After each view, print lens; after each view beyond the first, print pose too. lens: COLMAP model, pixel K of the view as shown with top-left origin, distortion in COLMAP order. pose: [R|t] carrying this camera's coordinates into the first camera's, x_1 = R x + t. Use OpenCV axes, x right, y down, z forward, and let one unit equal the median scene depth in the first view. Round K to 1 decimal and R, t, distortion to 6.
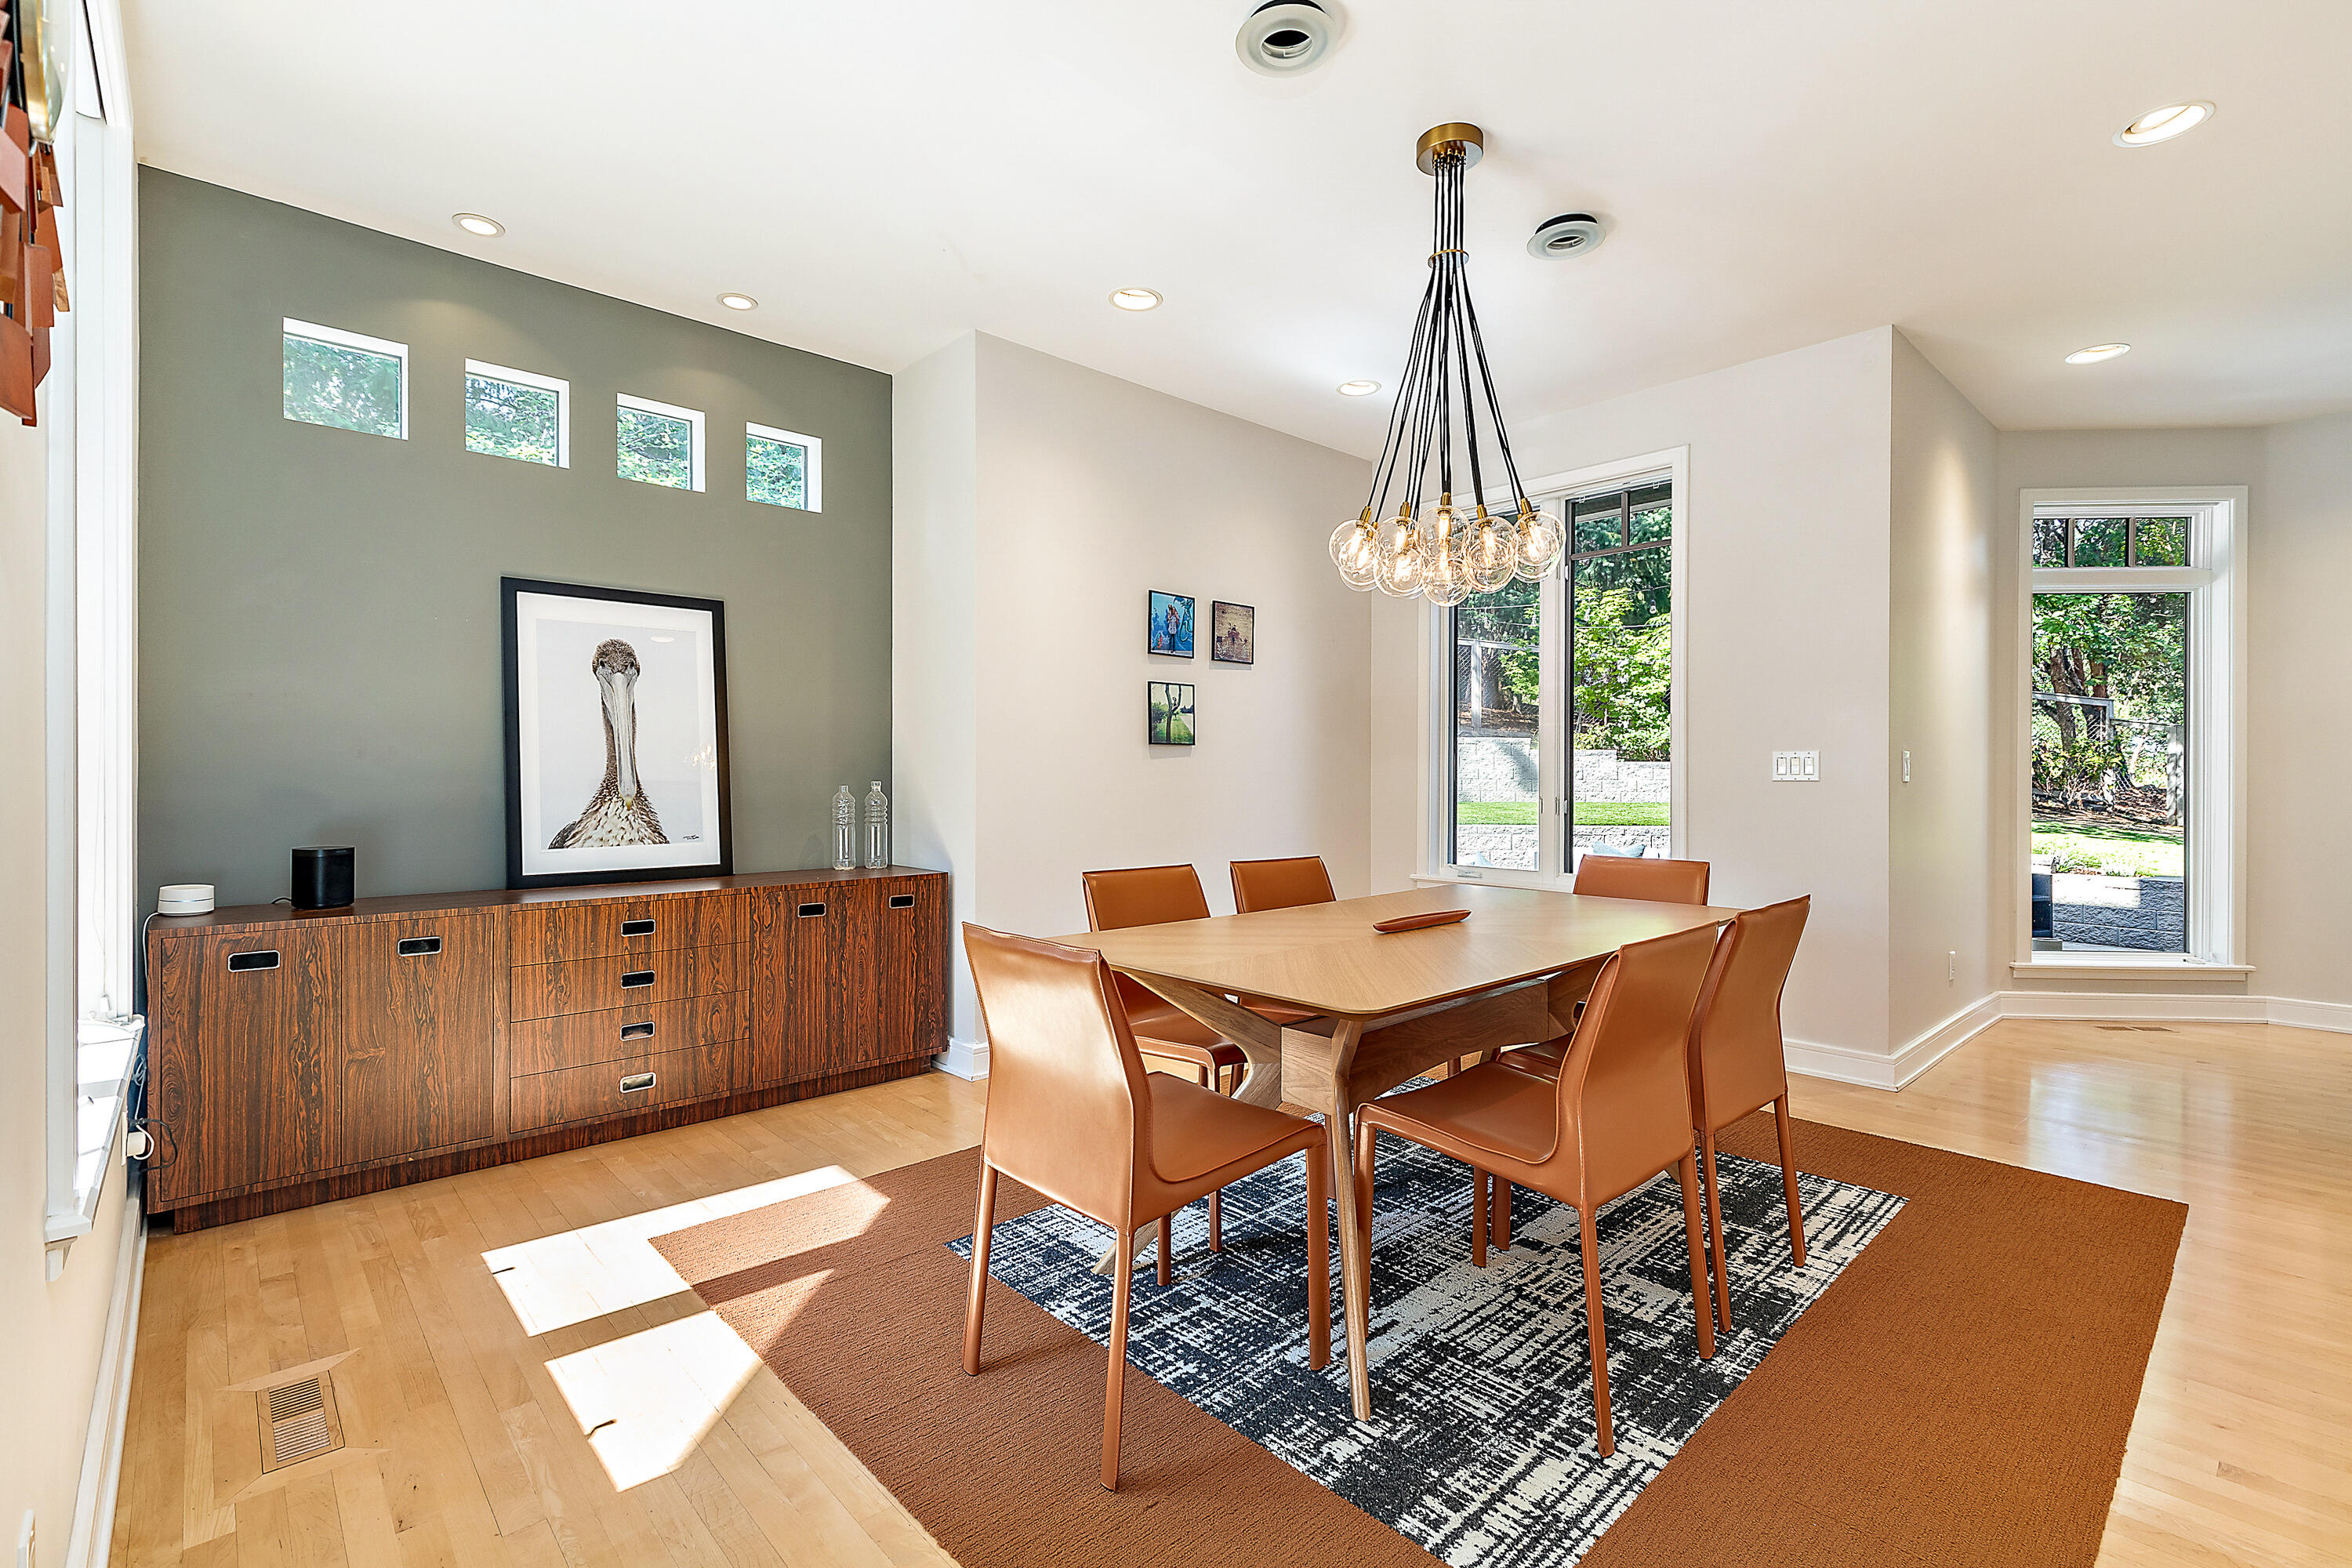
lens RADIAL K [[1073.7, 0, 1177.8], [0, 1073.7, 787.3], [0, 0, 1]] dist [0.008806, -0.000473]
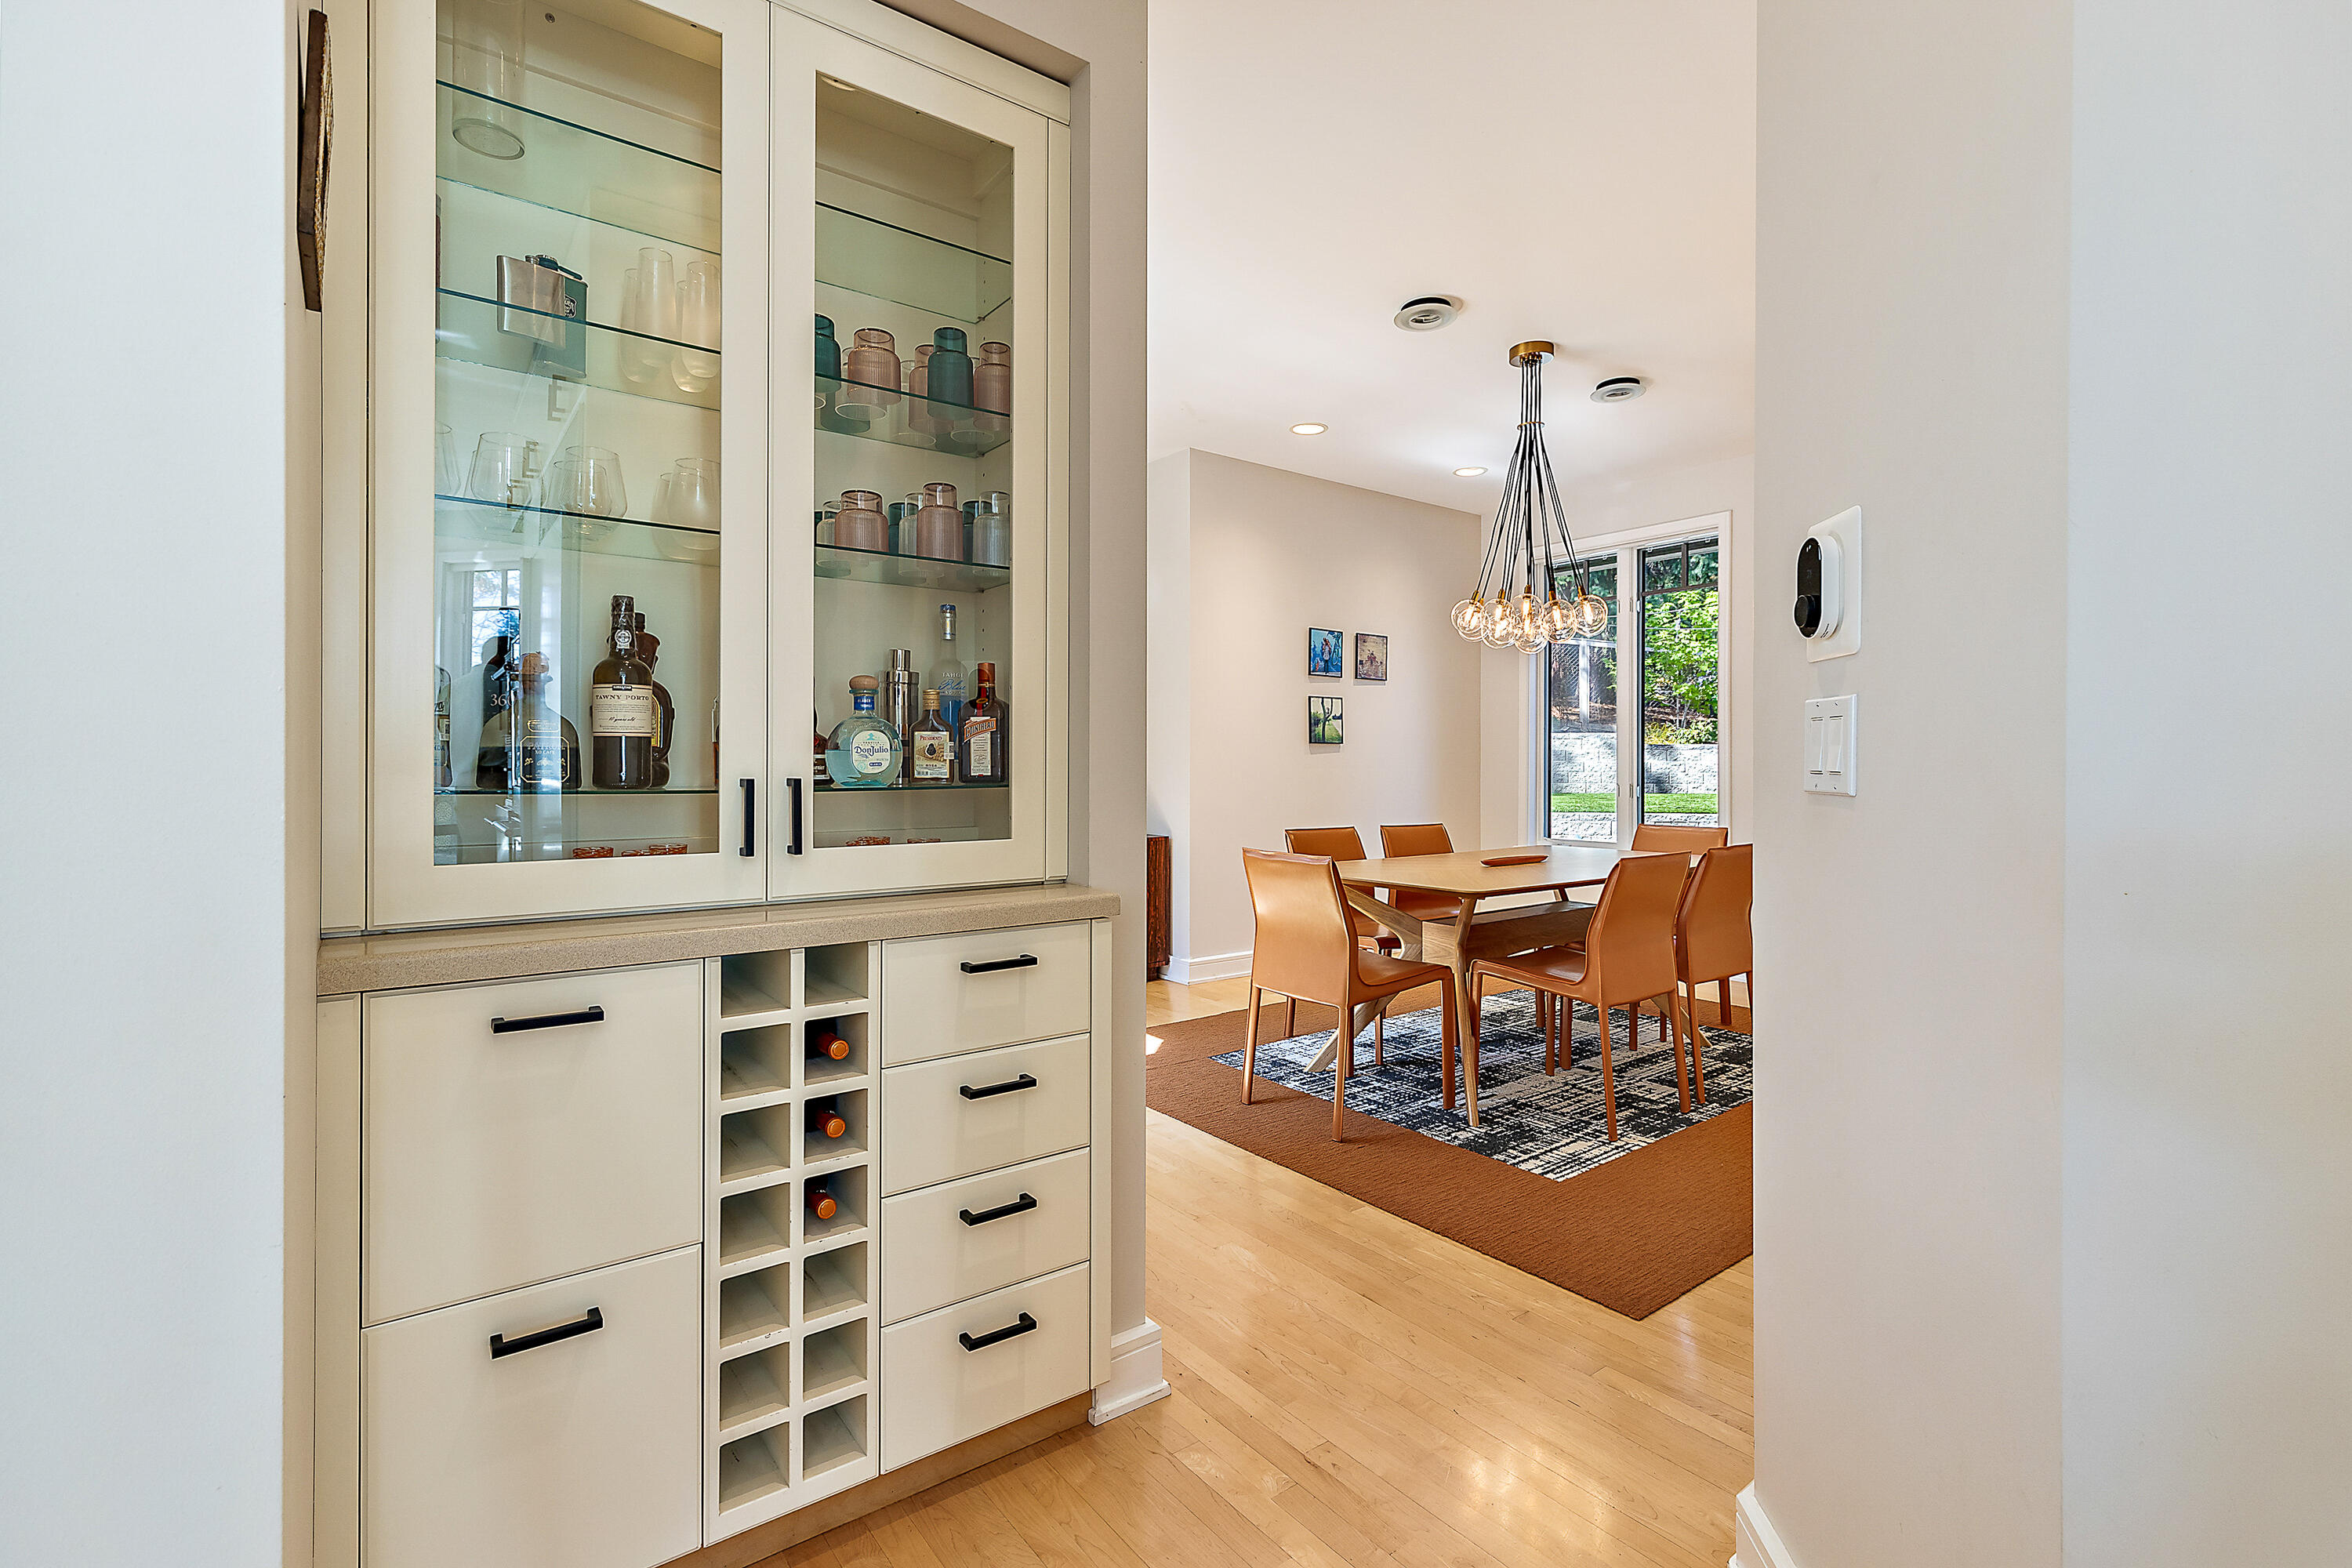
lens RADIAL K [[1073.7, 0, 1183.7], [0, 1073.7, 775.7], [0, 0, 1]] dist [0.008806, -0.000473]
pose [[0.995735, -0.000282, -0.092264, -0.099866], [-0.000270, 0.999982, -0.005968, 0.013527], [0.092264, 0.005968, 0.995717, -0.571617]]
